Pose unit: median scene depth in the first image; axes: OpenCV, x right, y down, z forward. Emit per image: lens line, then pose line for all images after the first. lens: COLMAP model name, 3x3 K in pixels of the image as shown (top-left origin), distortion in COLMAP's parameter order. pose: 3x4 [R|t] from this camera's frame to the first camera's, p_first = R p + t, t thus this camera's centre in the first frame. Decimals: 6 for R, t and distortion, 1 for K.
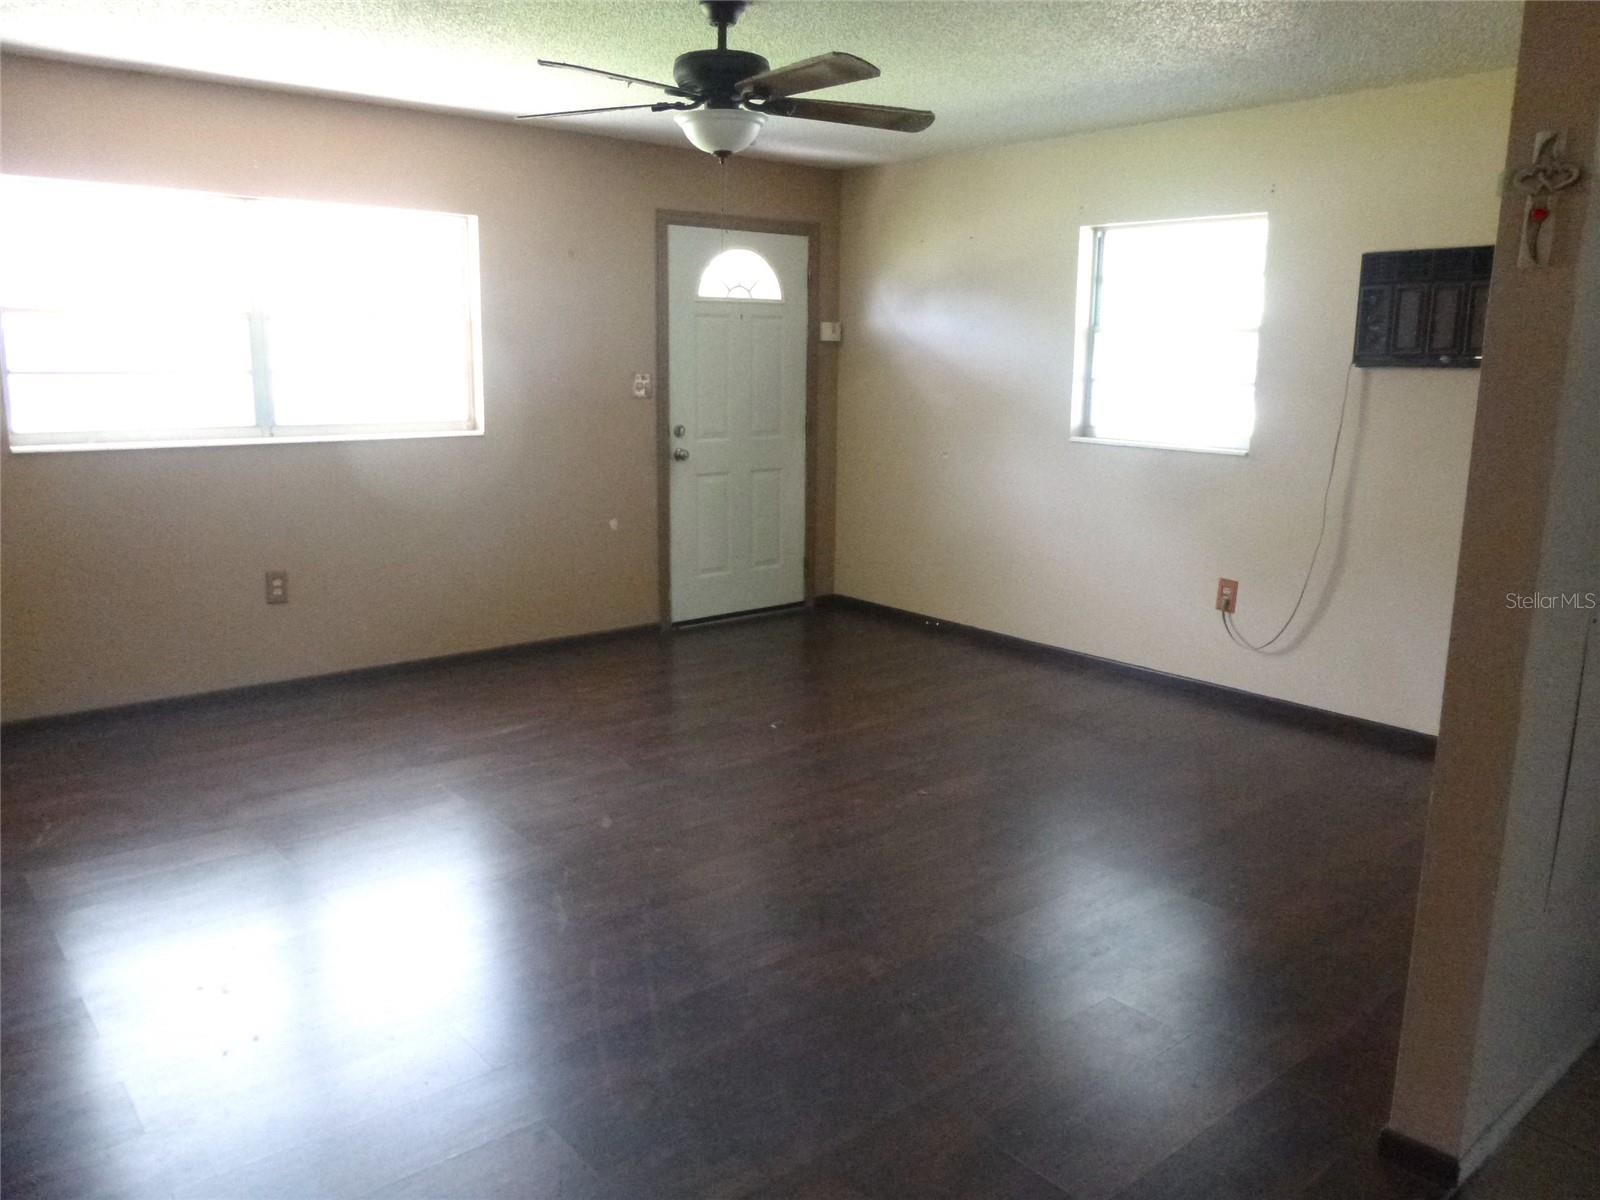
lens RADIAL K [[1206.1, 0, 797.5], [0, 1206.1, 598.8], [0, 0, 1]] dist [-0.060786, 0.036891]
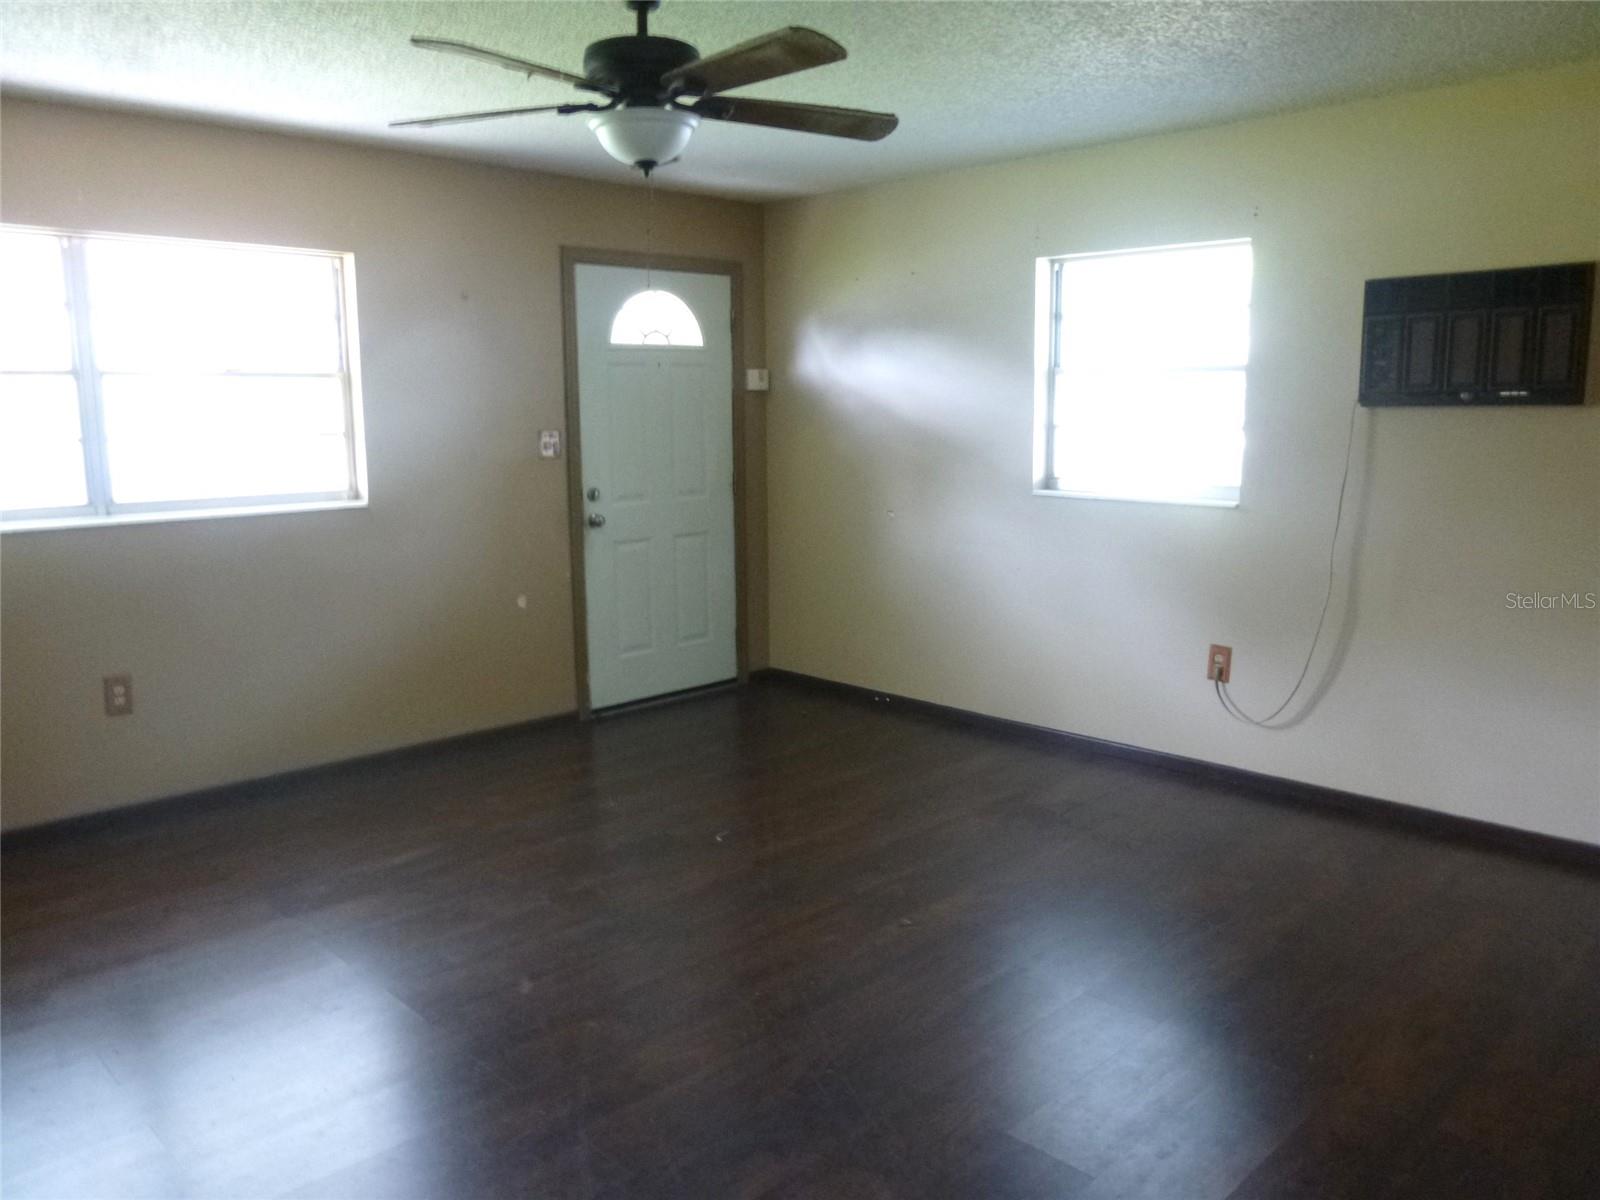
lens RADIAL K [[1206.1, 0, 802.8], [0, 1206.1, 602.9], [0, 0, 1]] dist [-0.060786, 0.036891]
pose [[0.996243, -0.033326, 0.079929, -0.021789], [0.036239, 0.998720, -0.035275, -0.027553], [-0.078651, 0.038039, 0.996176, 0.130775]]
